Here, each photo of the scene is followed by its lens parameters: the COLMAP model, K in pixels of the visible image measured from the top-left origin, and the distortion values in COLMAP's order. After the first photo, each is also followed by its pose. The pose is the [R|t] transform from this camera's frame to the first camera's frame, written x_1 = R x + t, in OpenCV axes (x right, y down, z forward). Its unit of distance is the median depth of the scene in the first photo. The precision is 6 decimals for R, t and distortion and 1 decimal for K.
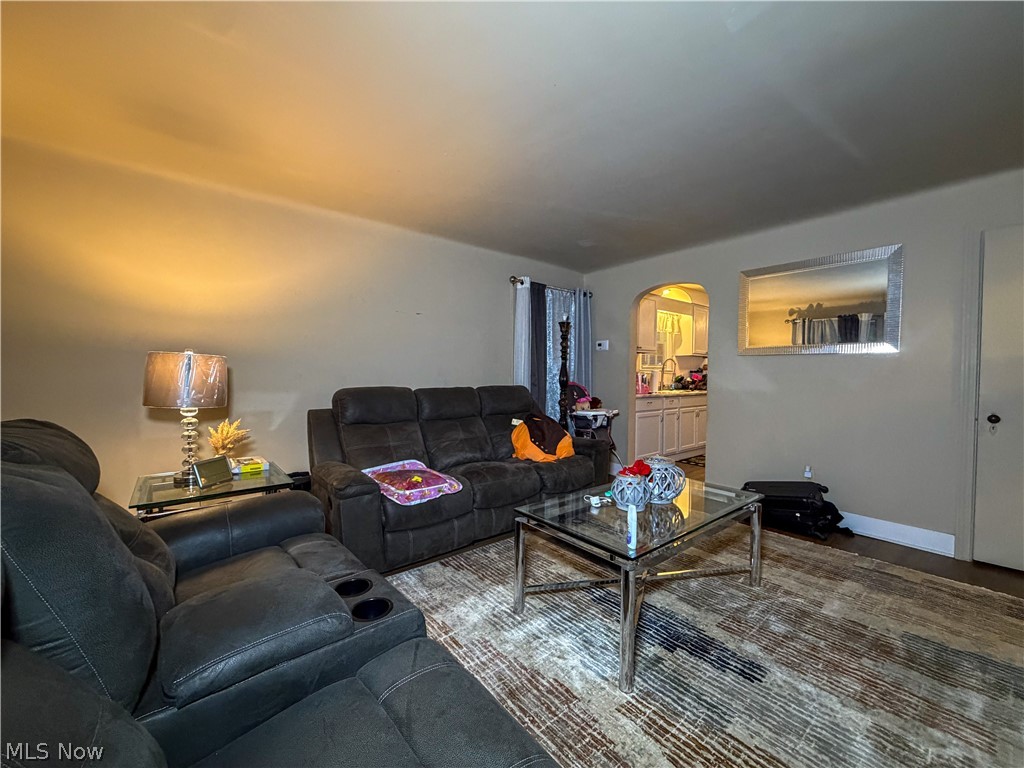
lens RADIAL K [[401.1, 0, 512.0], [0, 401.1, 384.0], [0, 0, 1]] dist [-0.001696, -0.000584]
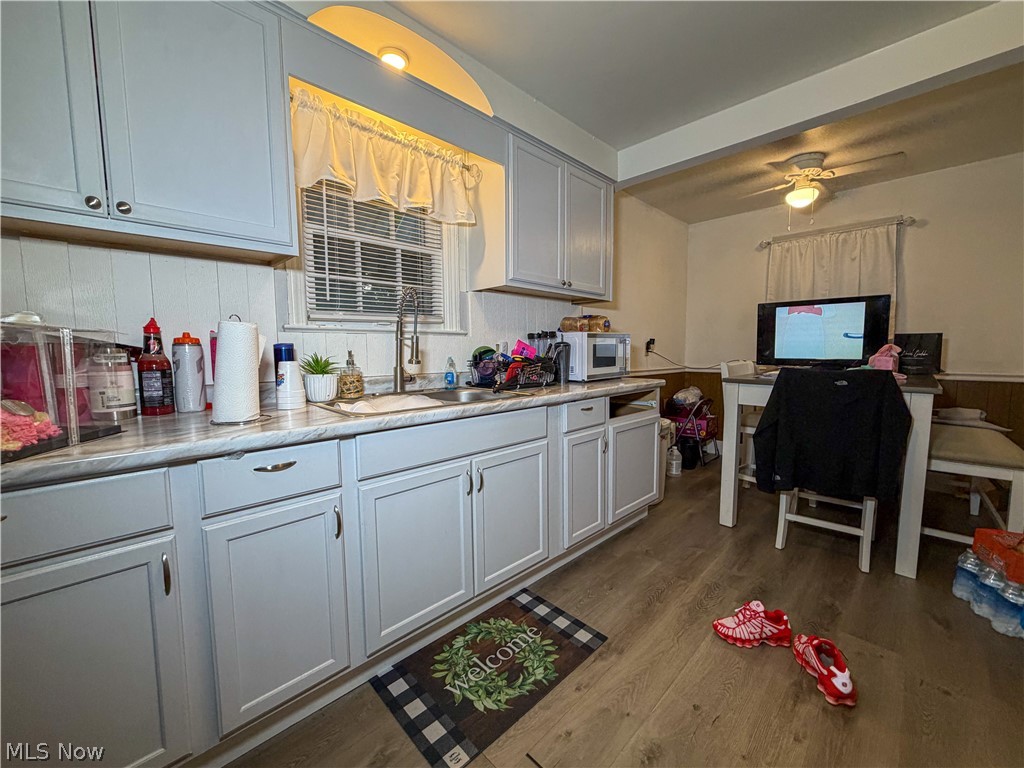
lens RADIAL K [[401.1, 0, 512.0], [0, 401.1, 384.0], [0, 0, 1]] dist [-0.001696, -0.000584]
pose [[0.992552, -0.018582, 0.120395, 0.414930], [0.011271, 0.998066, 0.061125, -0.008845], [-0.121298, -0.059313, 0.990842, 0.657934]]
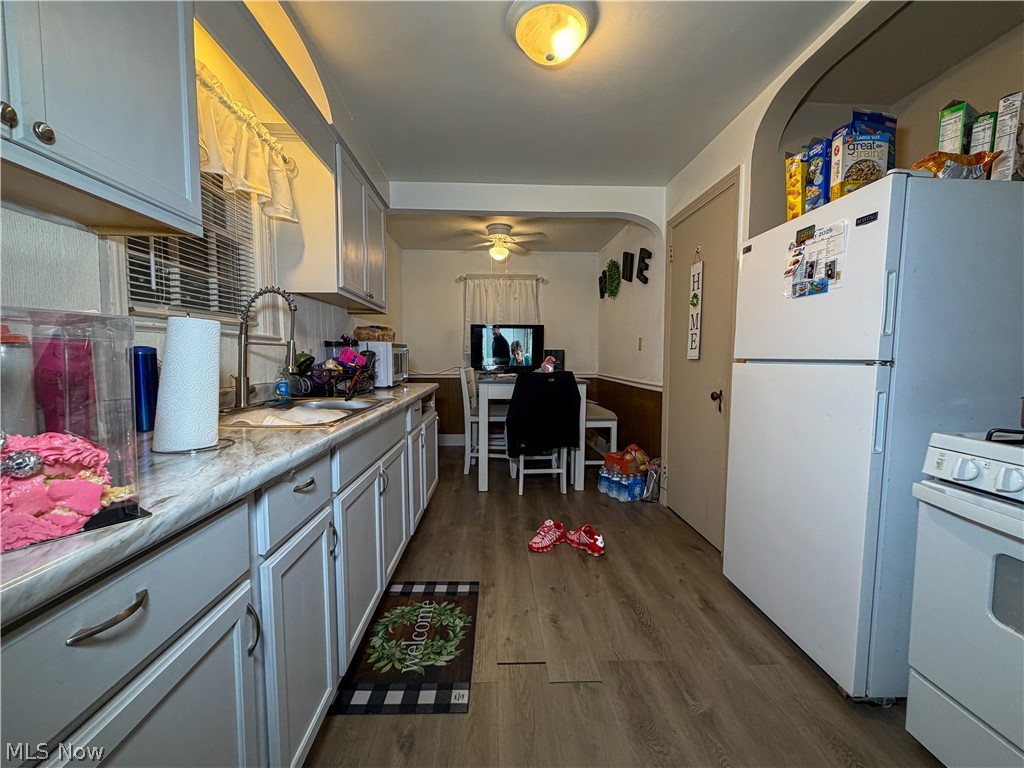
lens RADIAL K [[401.1, 0, 512.0], [0, 401.1, 384.0], [0, 0, 1]] dist [-0.001696, -0.000584]
pose [[0.585180, -0.052848, 0.809180, 0.258817], [0.017246, 0.998459, 0.052738, -0.010386], [-0.810720, -0.016906, 0.585190, 0.682008]]
